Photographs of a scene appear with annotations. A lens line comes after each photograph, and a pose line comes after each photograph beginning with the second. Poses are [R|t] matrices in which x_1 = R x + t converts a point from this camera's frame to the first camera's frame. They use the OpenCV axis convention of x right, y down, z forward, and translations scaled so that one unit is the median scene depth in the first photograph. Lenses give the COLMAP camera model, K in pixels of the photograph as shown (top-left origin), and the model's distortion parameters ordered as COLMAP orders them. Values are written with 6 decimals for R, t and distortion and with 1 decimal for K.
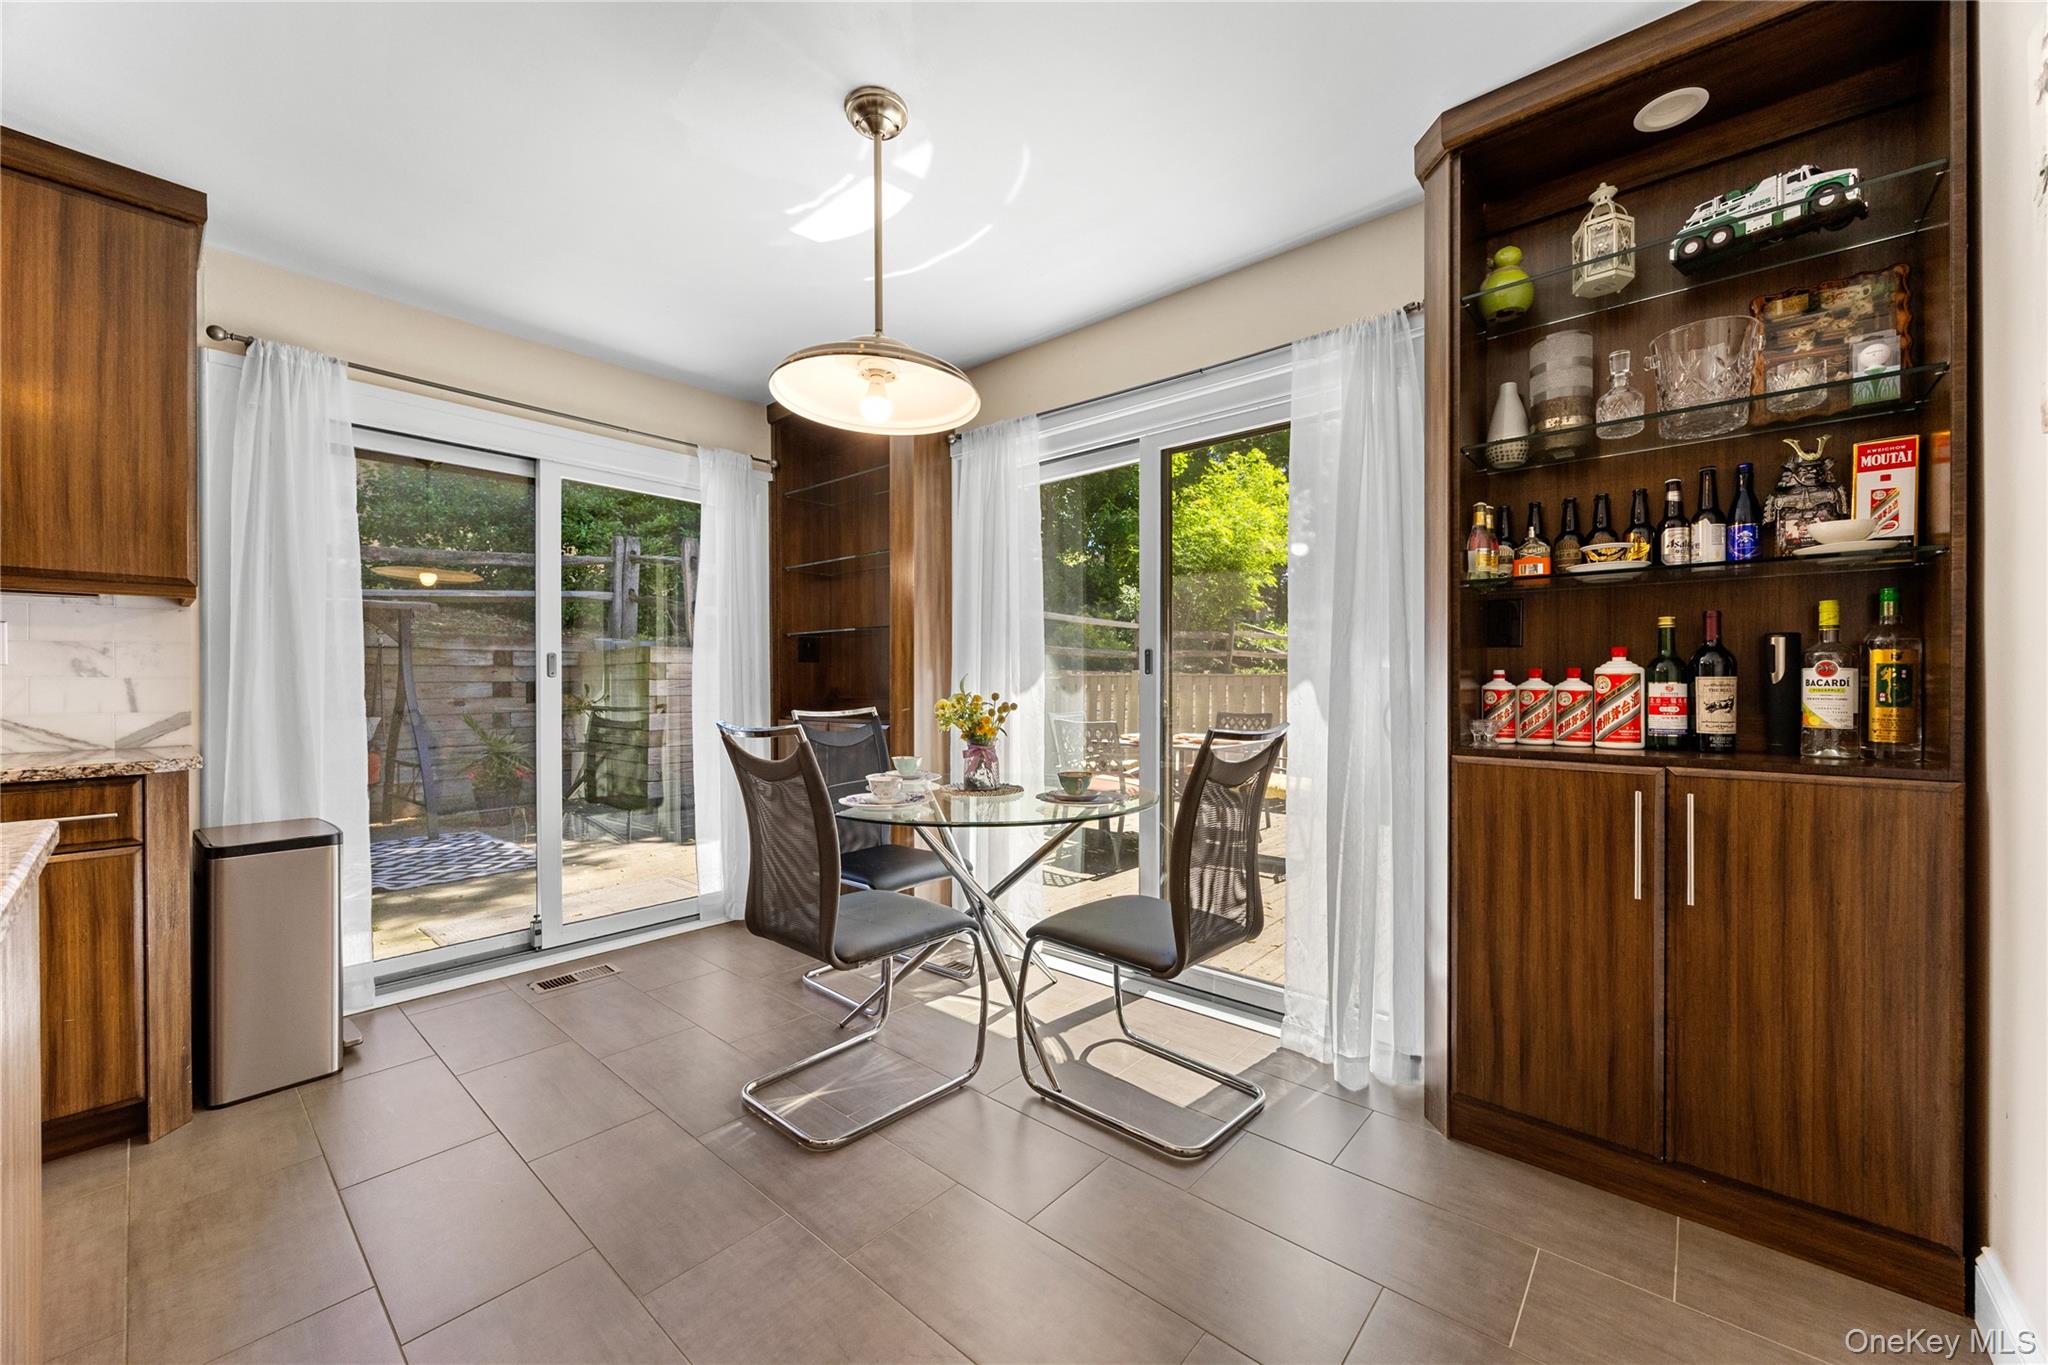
lens RADIAL K [[783.7, 0, 1017.2], [0, 783.7, 675.6], [0, 0, 1]] dist [-0.003762, -0.000399]
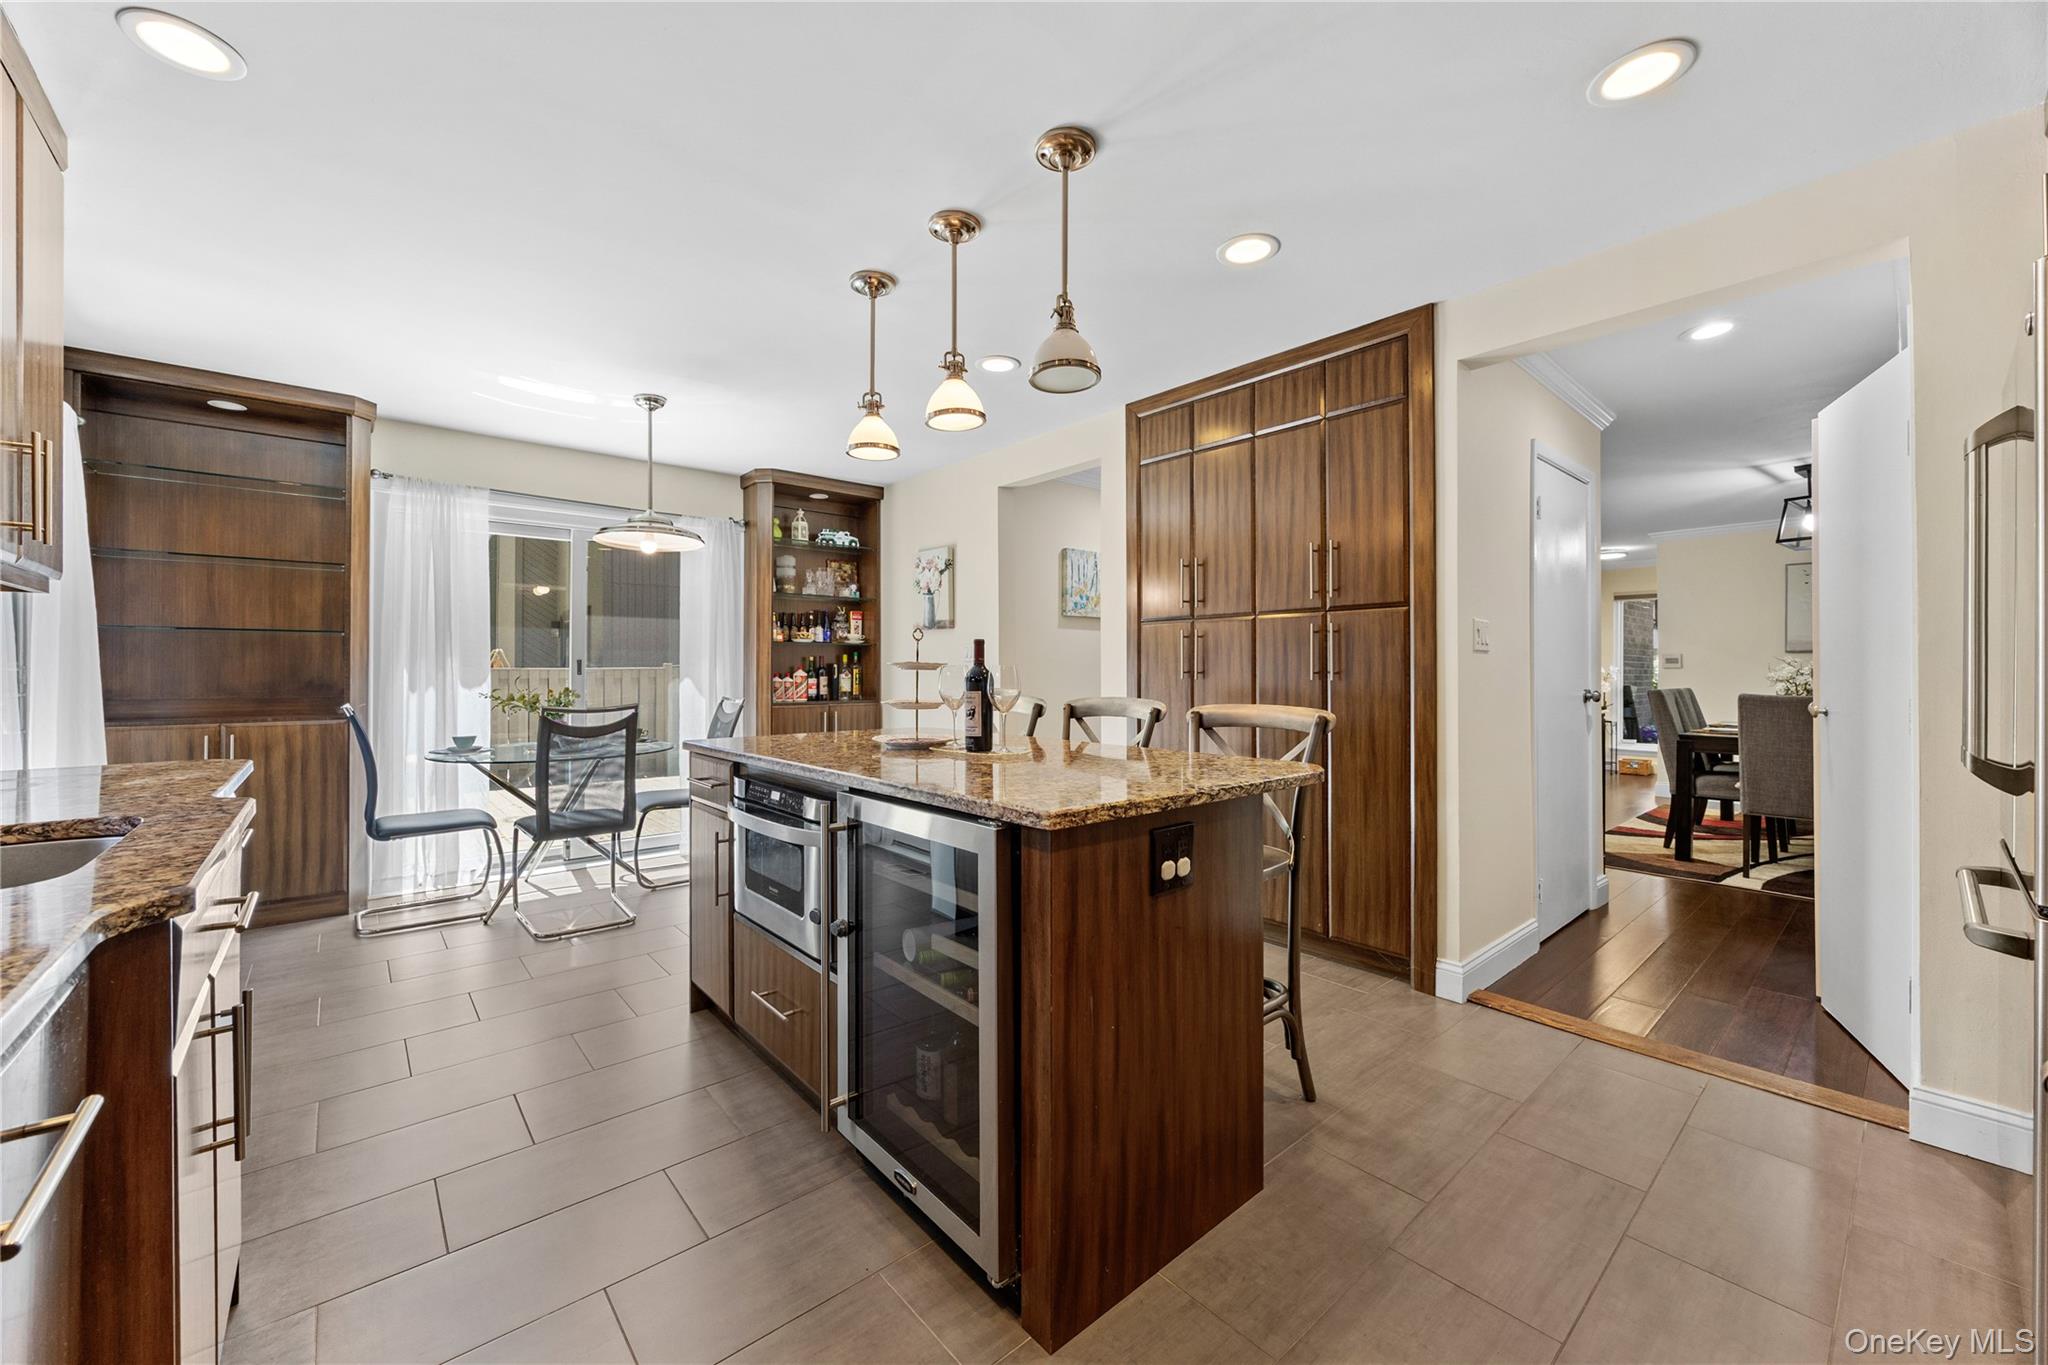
lens RADIAL K [[783.7, 0, 1022.8], [0, 783.7, 673.9], [0, 0, 1]] dist [-0.003762, -0.000399]
pose [[0.126210, 0.002072, 0.992001, -2.213450], [-0.003473, 0.999993, -0.001647, -0.006755], [-0.991997, -0.003237, 0.126216, -0.220408]]
